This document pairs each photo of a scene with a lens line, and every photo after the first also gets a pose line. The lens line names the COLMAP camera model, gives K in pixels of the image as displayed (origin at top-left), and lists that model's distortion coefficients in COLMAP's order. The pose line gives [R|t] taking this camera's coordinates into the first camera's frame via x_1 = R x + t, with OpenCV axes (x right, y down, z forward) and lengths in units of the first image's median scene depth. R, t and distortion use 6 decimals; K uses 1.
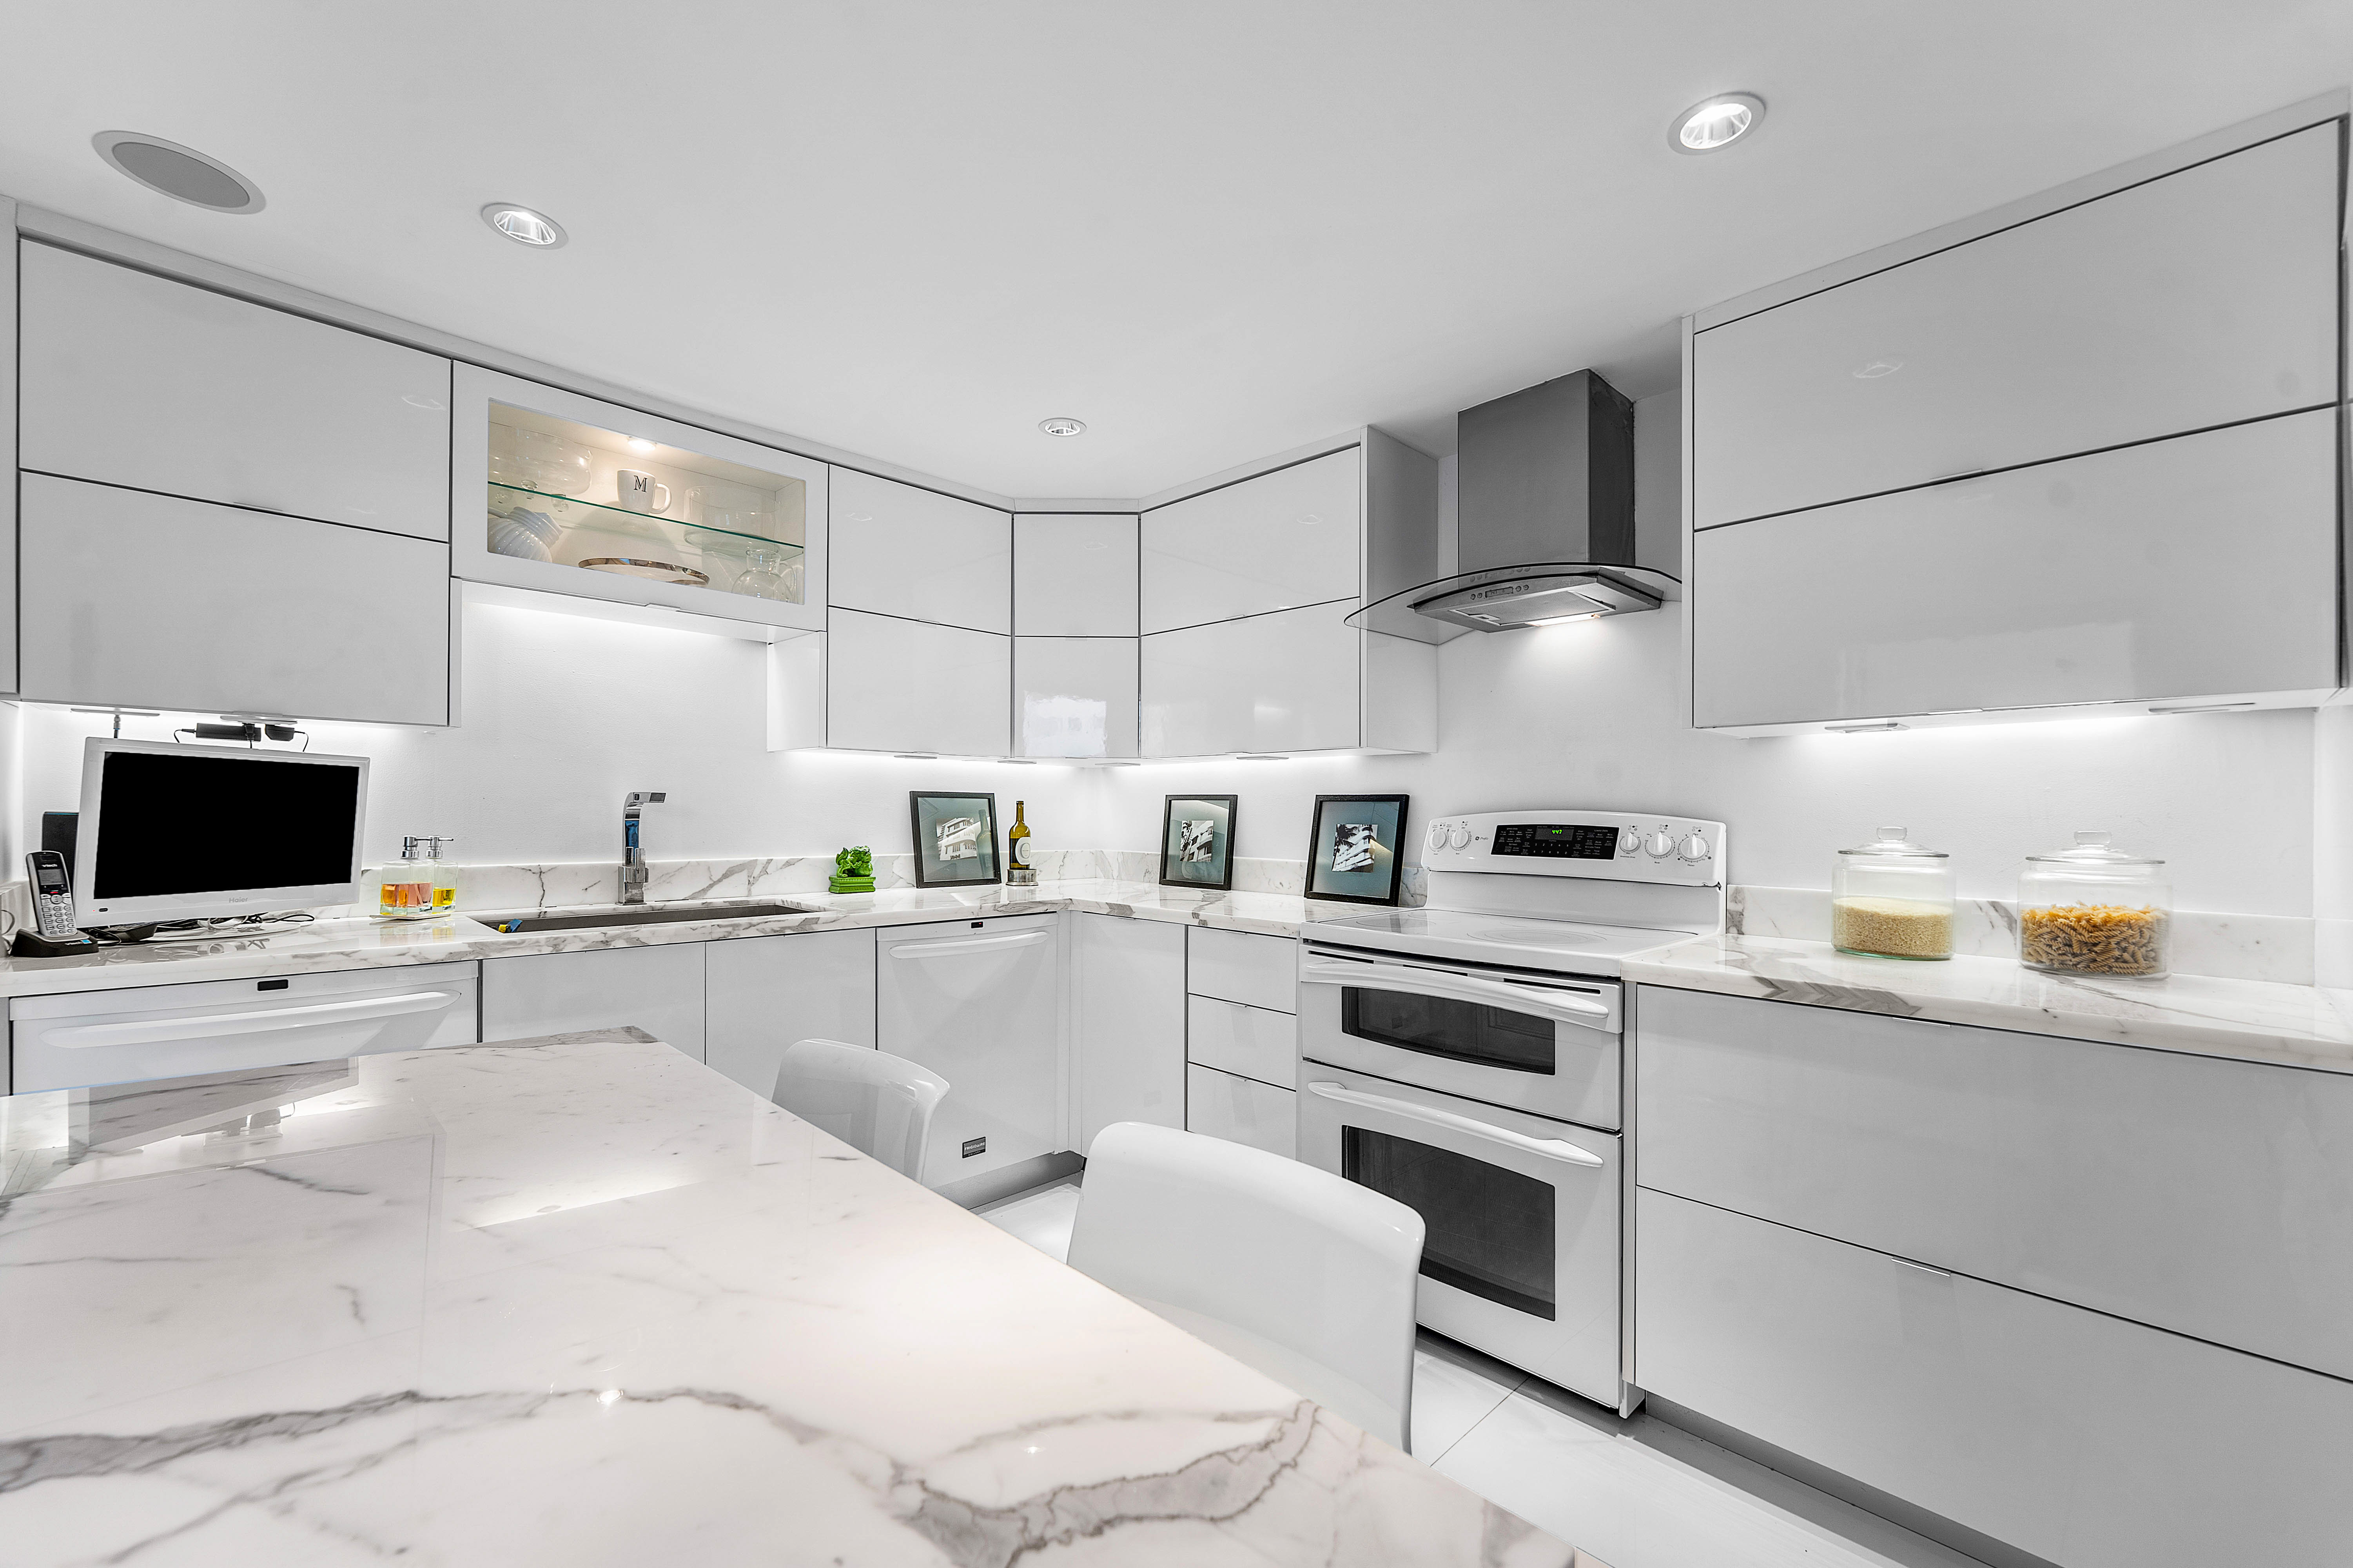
lens RADIAL K [[925.2, 0, 1217.9], [0, 925.2, 811.7], [0, 0, 1]] dist [0.000859, -0.000081]
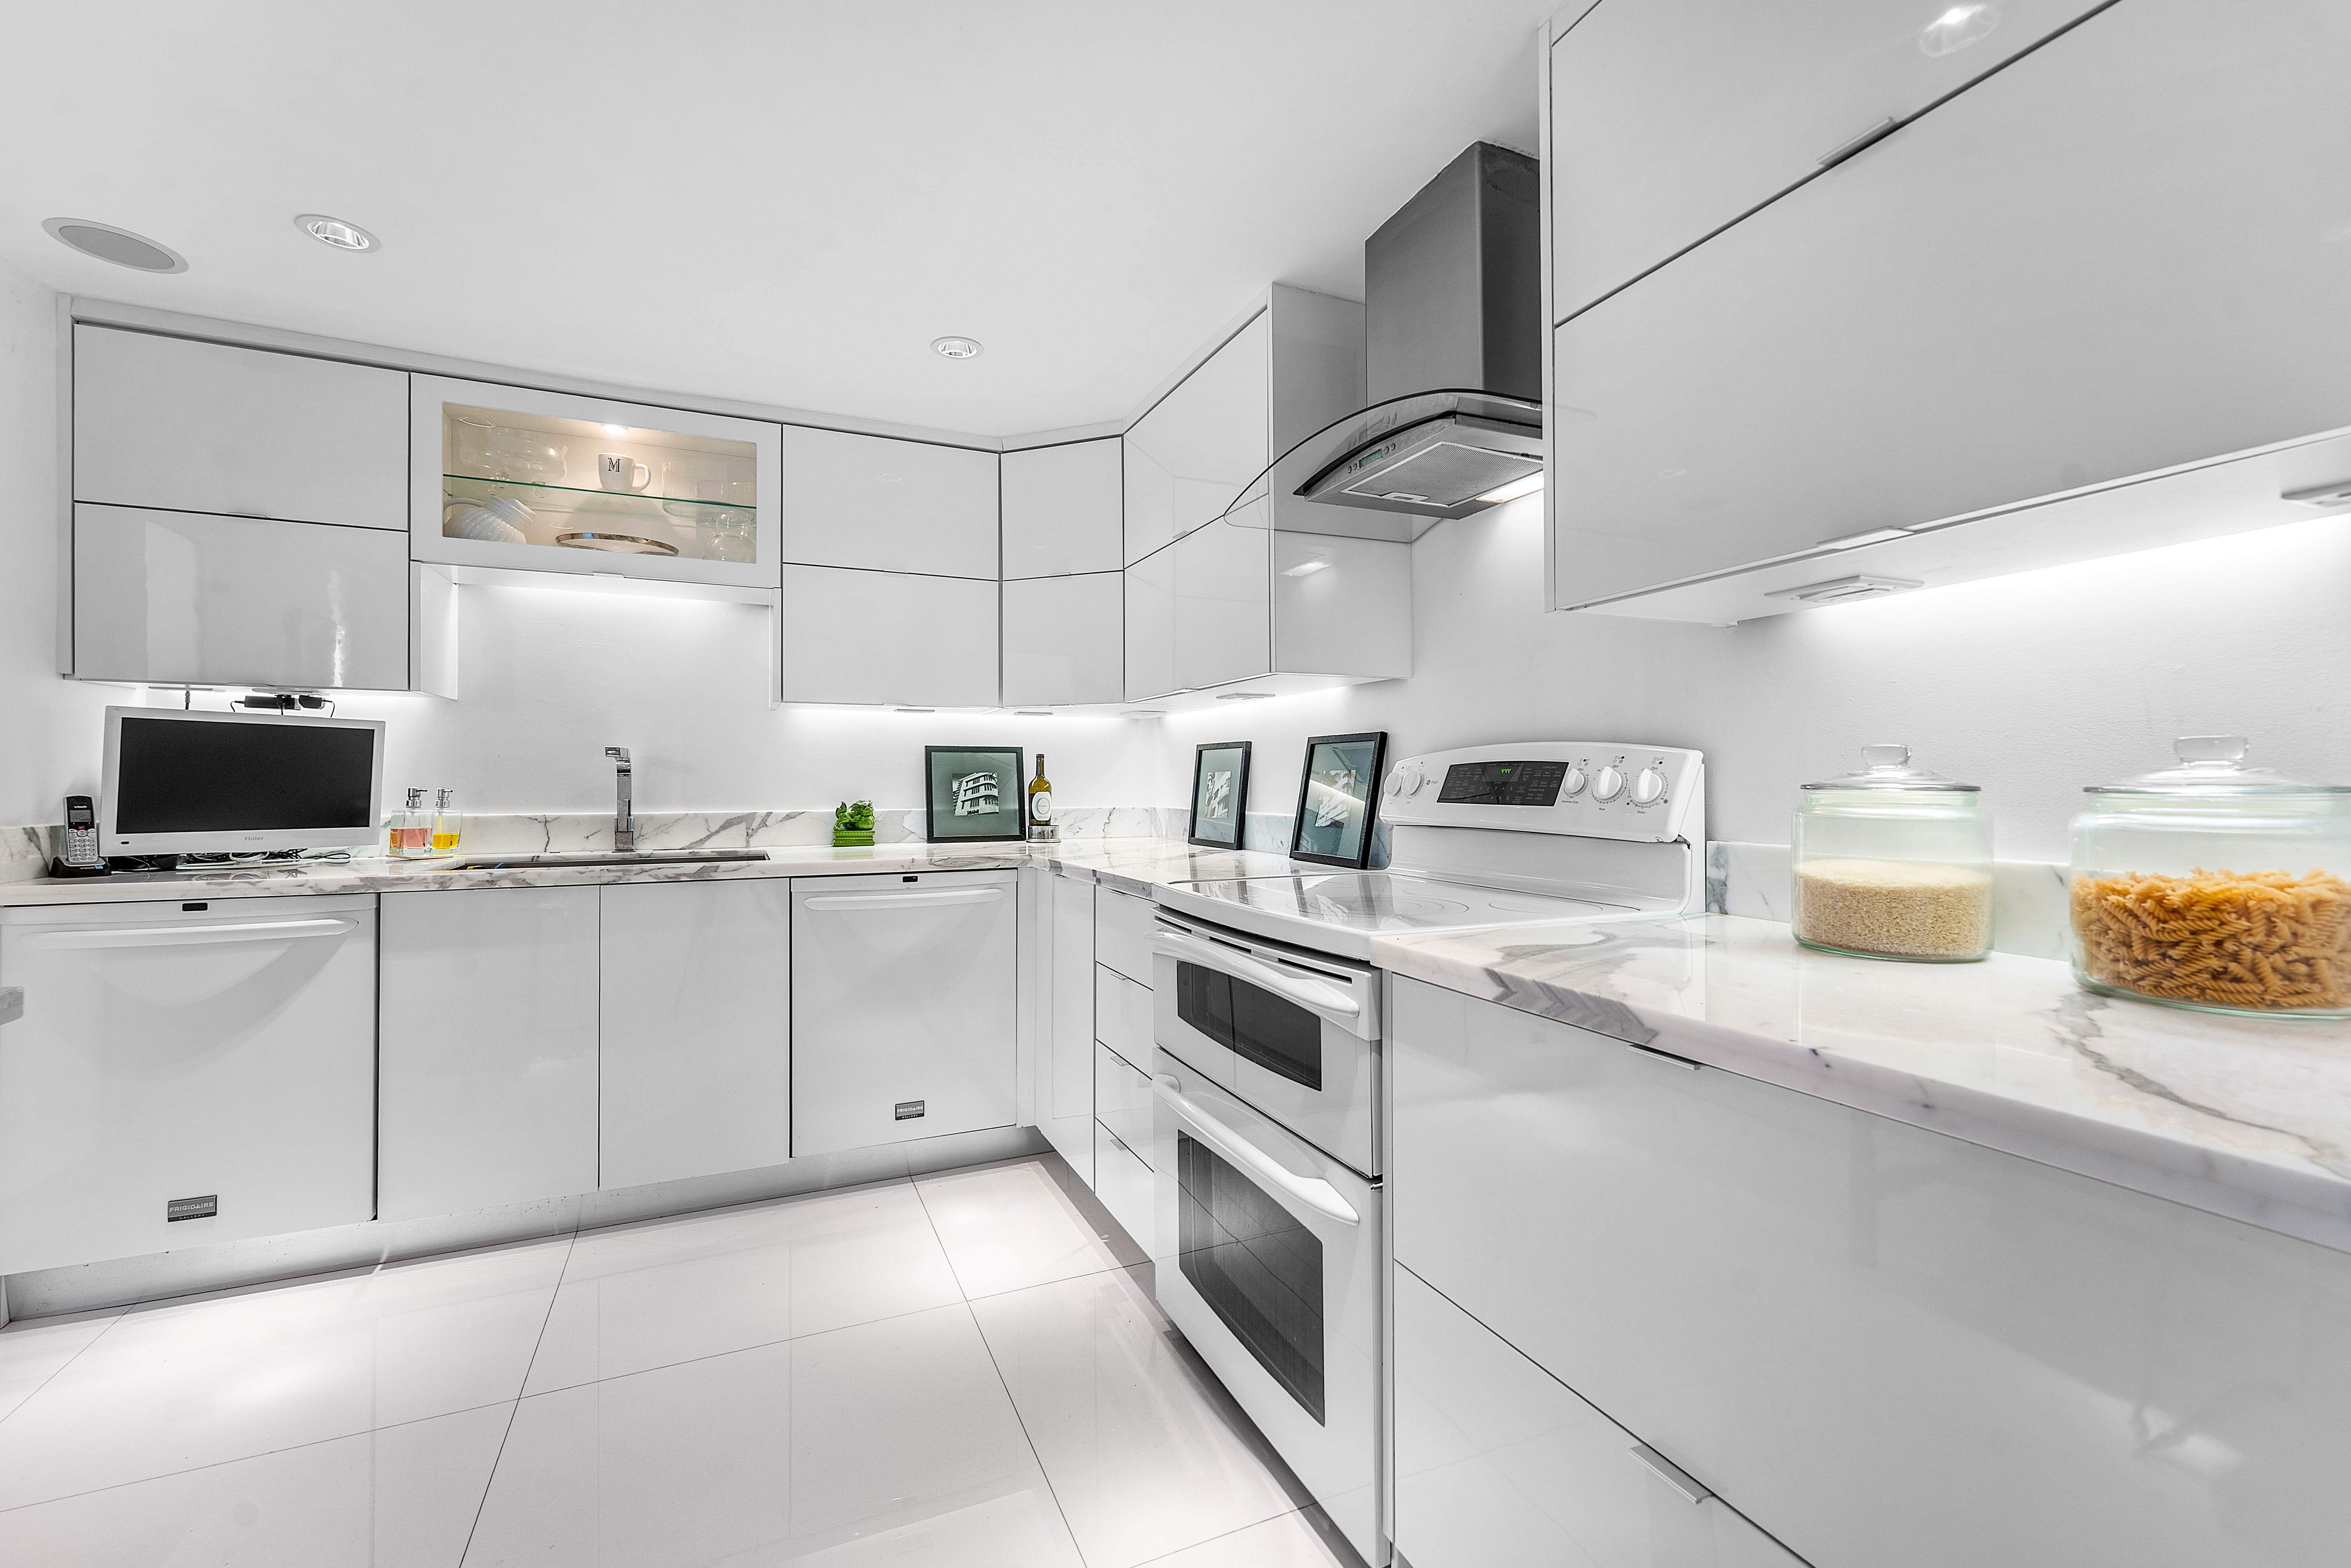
lens RADIAL K [[958.9, 0, 1178.3], [0, 958.9, 769.8], [0, 0, 1]] dist [0.002016, 0.000174]
pose [[0.936548, -0.016467, -0.350153, 0.392806], [0.013157, 0.999843, -0.011831, 0.026769], [0.350293, 0.006474, 0.936618, 0.180239]]
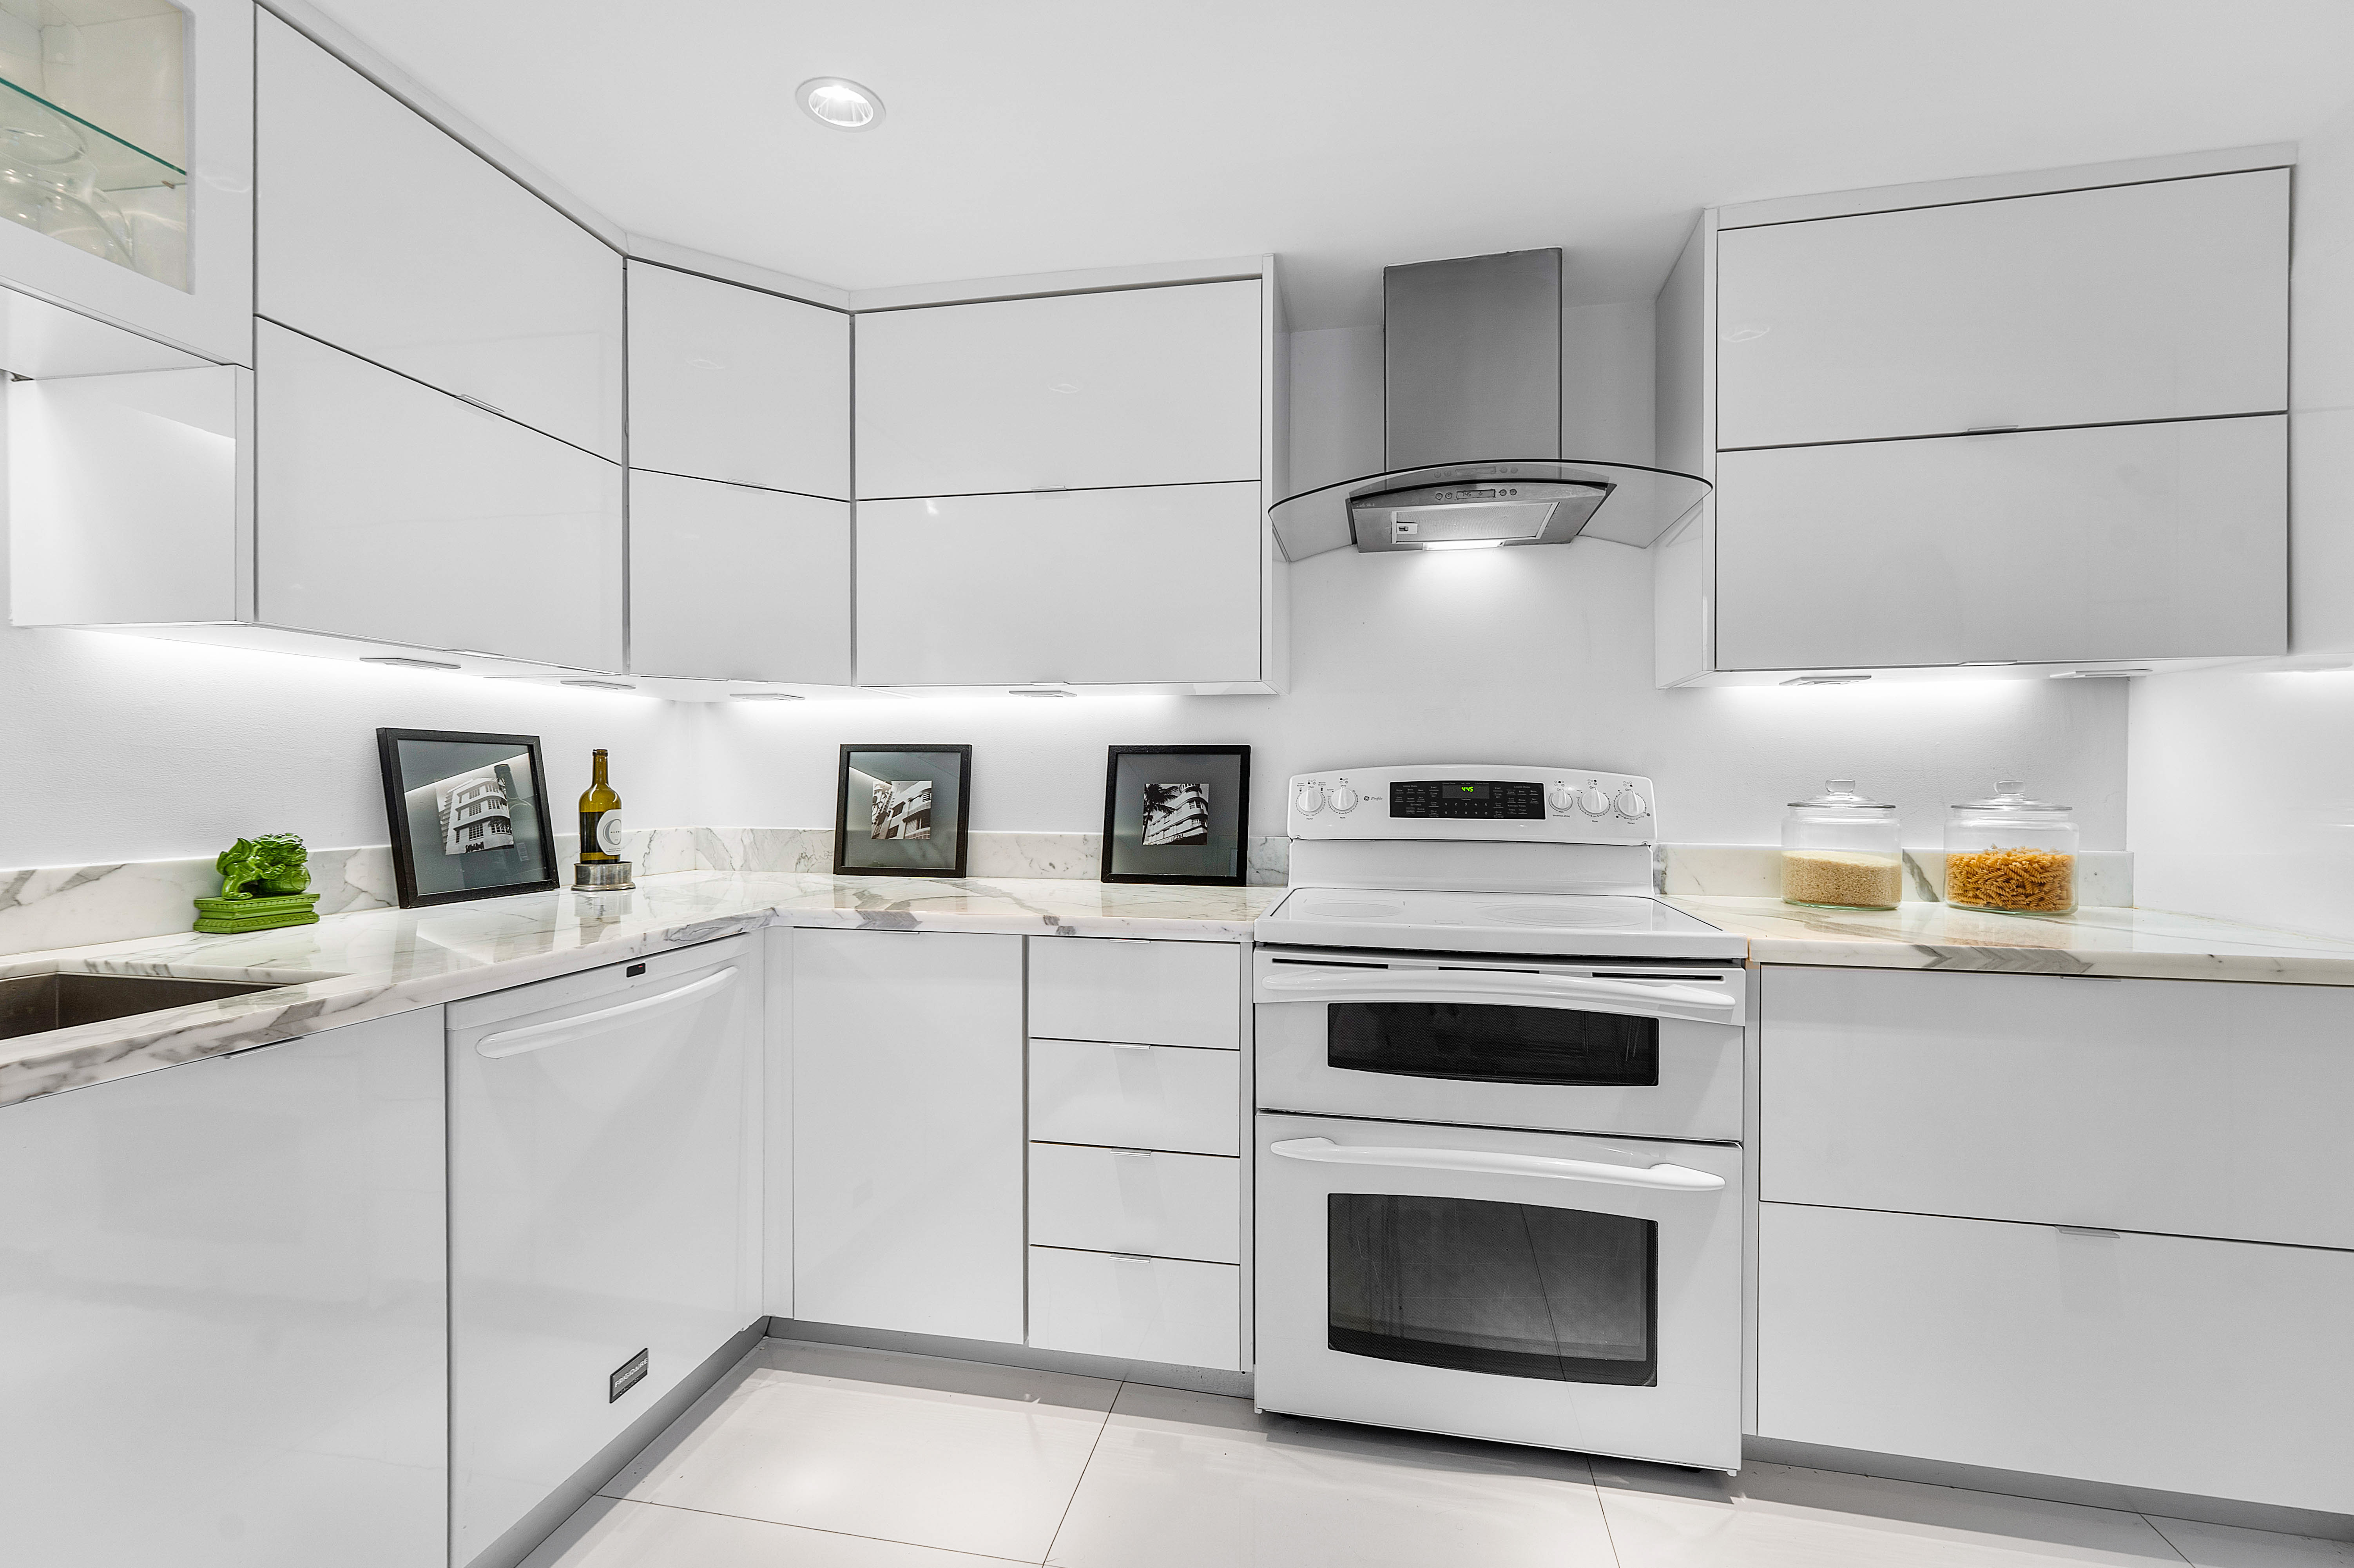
lens RADIAL K [[961.3, 0, 1246.6], [0, 961.3, 781.9], [0, 0, 1]] dist [0.001491, 0.000207]
pose [[0.840460, -0.005833, 0.541842, -0.294707], [0.002158, 0.999970, 0.007417, 0.007712], [-0.541869, -0.005064, 0.840448, 0.361745]]
